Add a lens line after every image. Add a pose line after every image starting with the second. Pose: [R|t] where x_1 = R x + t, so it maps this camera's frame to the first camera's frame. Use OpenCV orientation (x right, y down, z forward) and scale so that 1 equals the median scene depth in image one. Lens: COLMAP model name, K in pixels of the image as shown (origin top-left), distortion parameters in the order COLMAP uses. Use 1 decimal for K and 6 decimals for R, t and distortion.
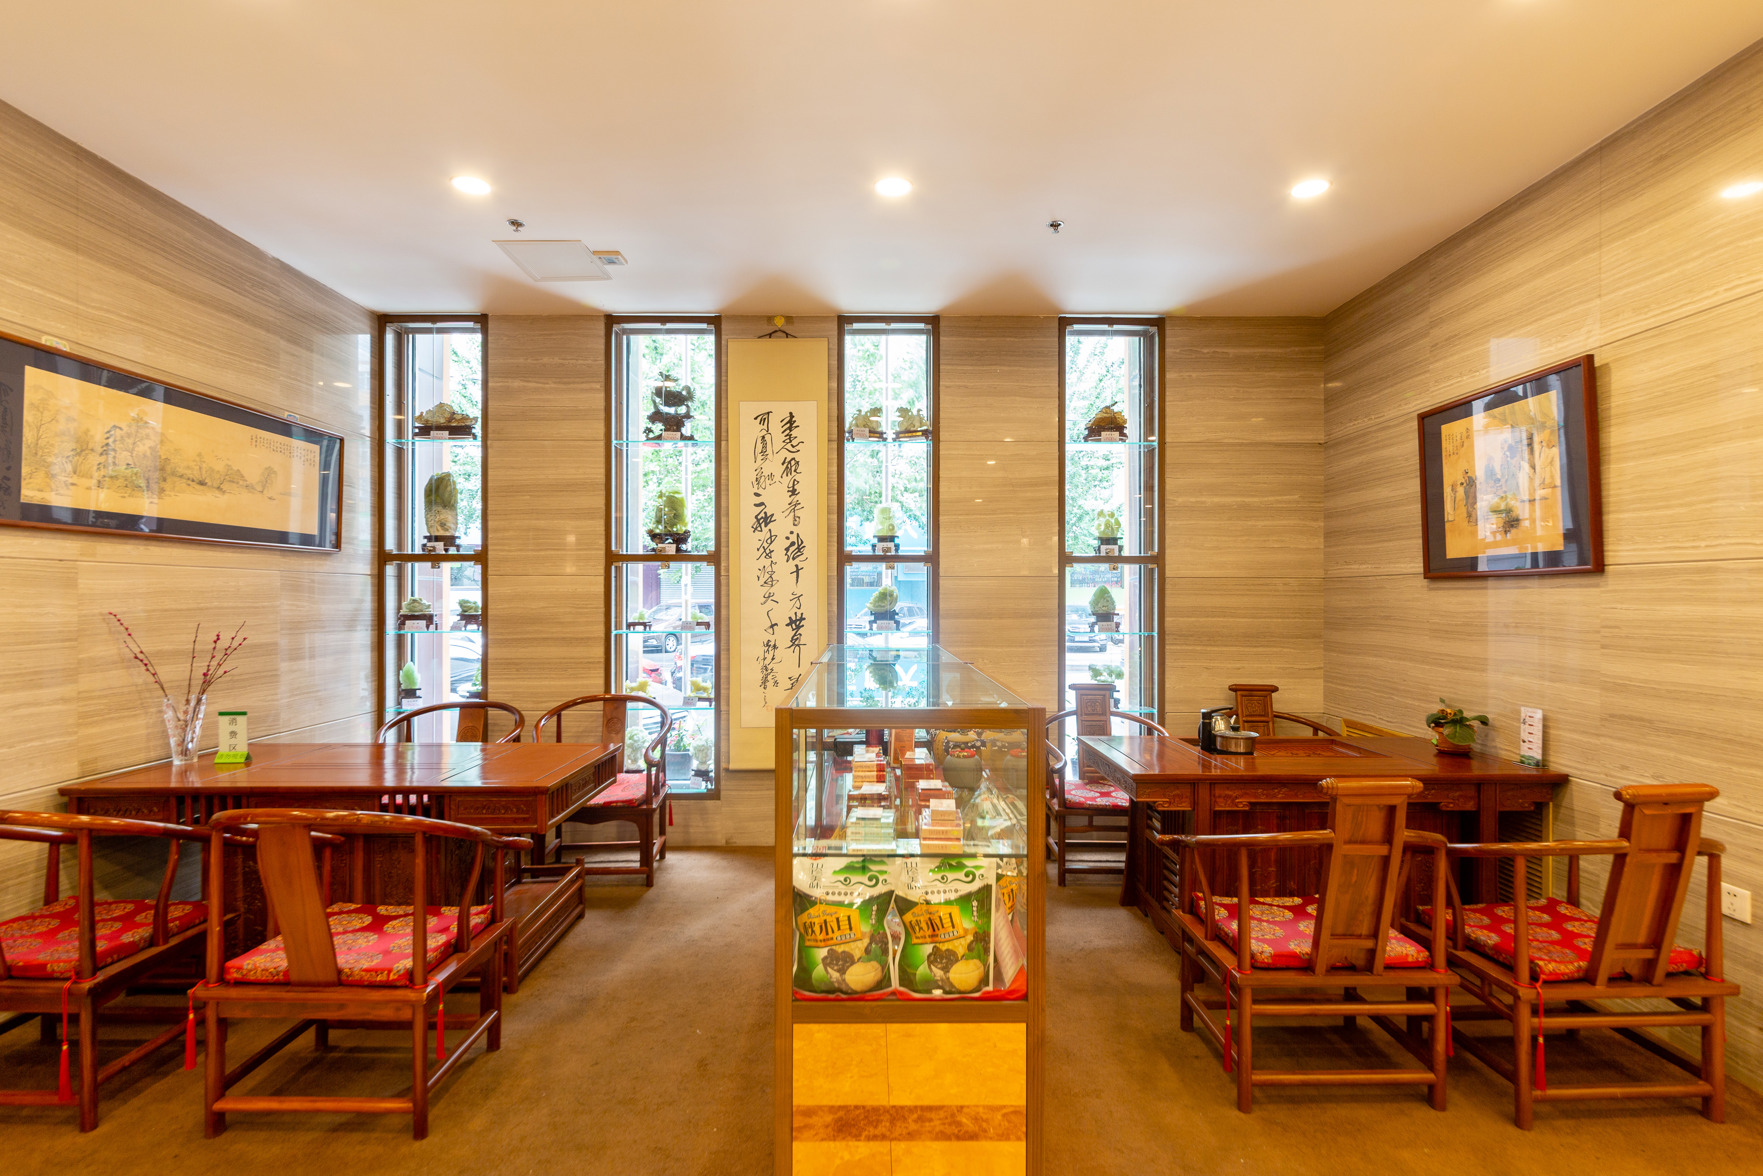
lens RADIAL K [[847.0, 0, 879.0], [0, 847.0, 596.1], [0, 0, 1]] dist [0.000958, 0.000215]
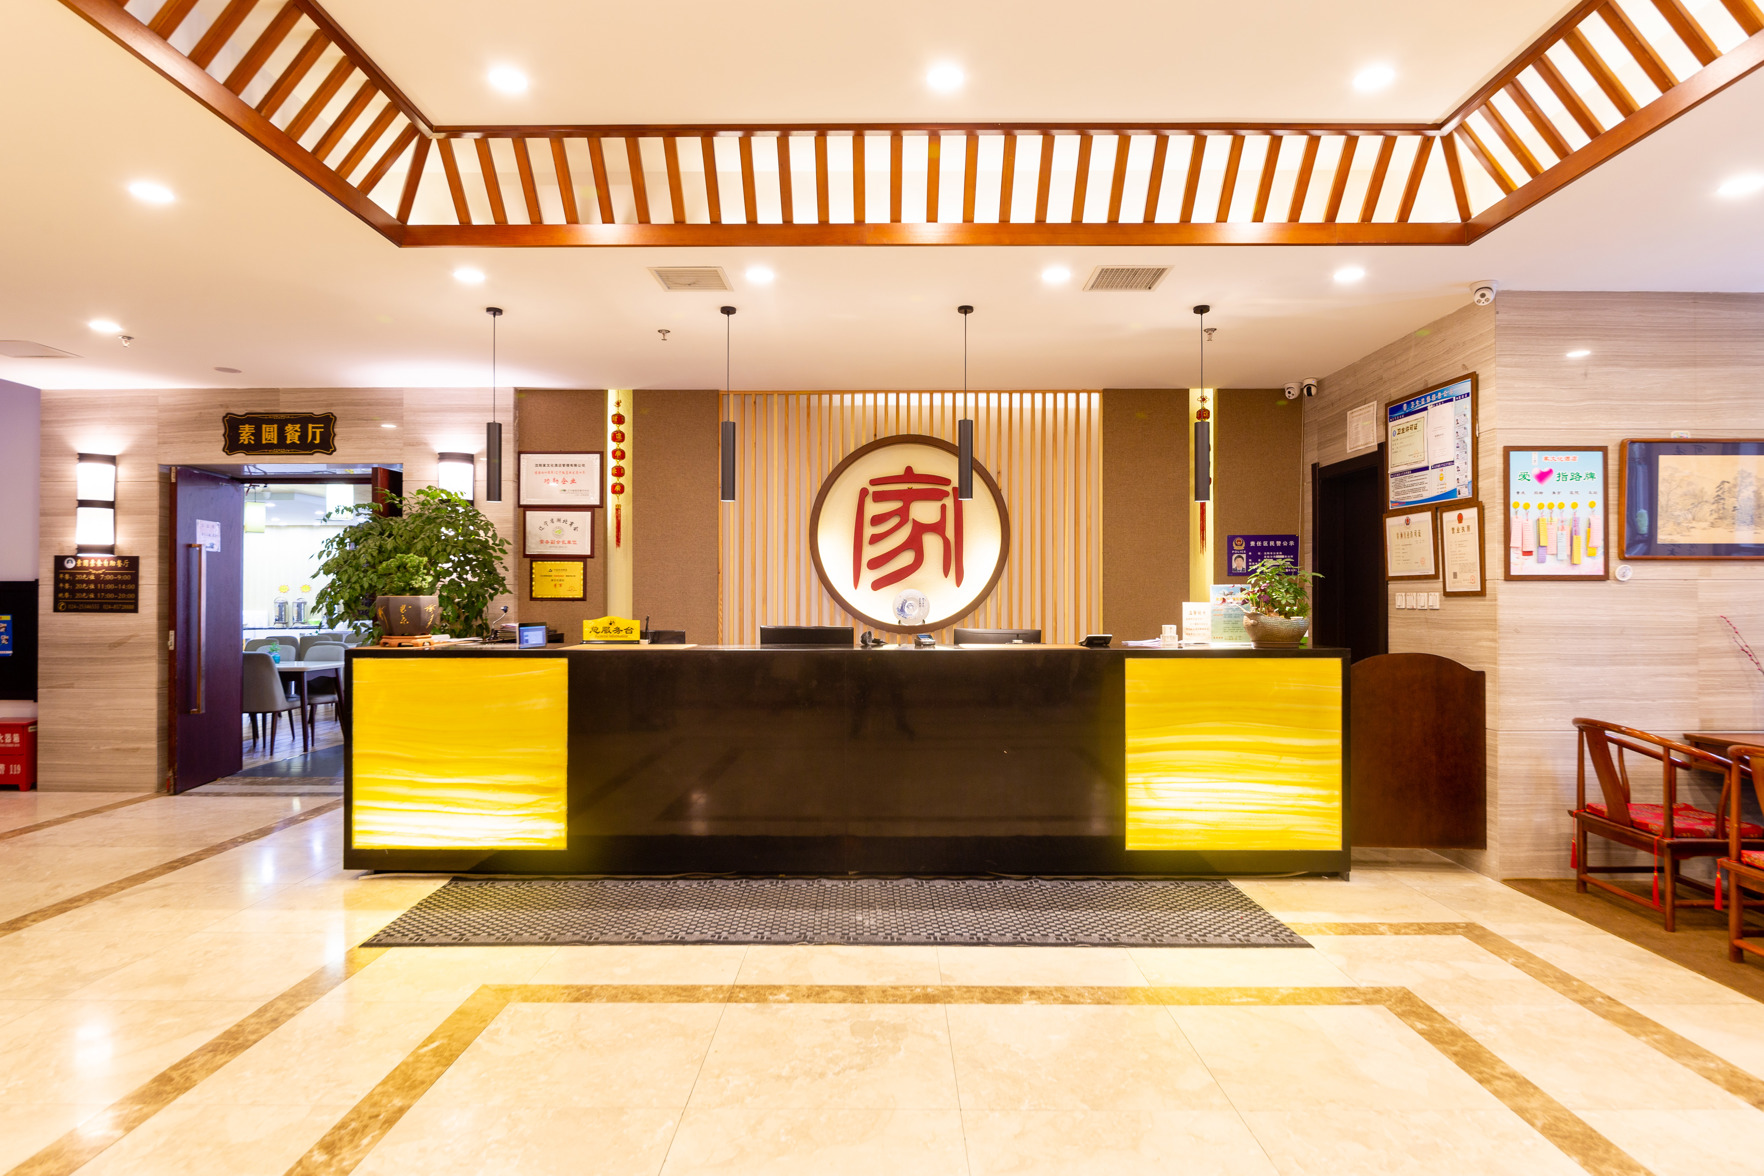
lens RADIAL K [[952.1, 0, 880.1], [0, 952.1, 596.4], [0, 0, 1]] dist [-0.002834, -0.002740]
pose [[-0.010422, -0.004609, -0.999935, 0.683674], [0.002758, 0.999985, -0.004638, -0.009571], [0.999942, -0.002806, -0.010409, -0.375144]]
